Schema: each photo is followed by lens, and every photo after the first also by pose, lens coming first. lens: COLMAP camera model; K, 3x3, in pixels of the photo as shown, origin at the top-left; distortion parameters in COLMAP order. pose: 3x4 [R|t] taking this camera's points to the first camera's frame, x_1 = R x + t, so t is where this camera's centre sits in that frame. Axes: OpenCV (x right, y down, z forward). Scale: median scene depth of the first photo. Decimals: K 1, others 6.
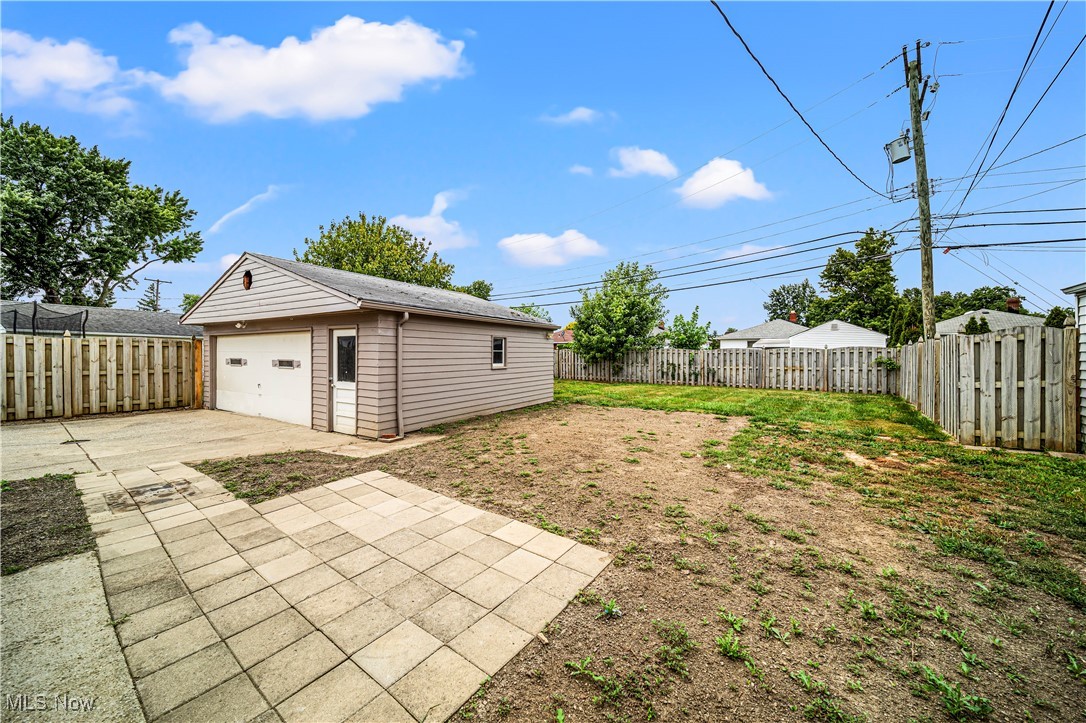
lens RADIAL K [[370.2, 0, 539.0], [0, 370.2, 358.6], [0, 0, 1]] dist [-0.000509, -0.000068]
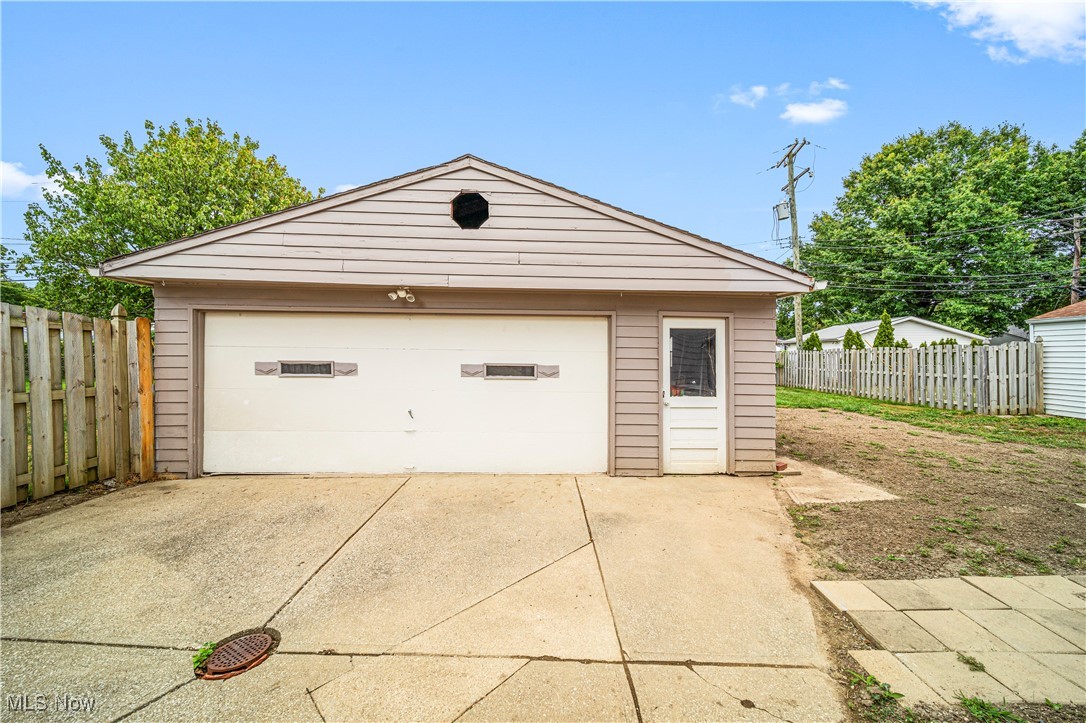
lens RADIAL K [[381.6, 0, 544.7], [0, 381.6, 354.4], [0, 0, 1]] dist [-0.001018, -0.000314]
pose [[0.840688, 0.007678, 0.541465, -1.086964], [0.000173, 0.999896, -0.014447, -0.002542], [-0.541519, 0.012239, 0.840599, 0.547647]]
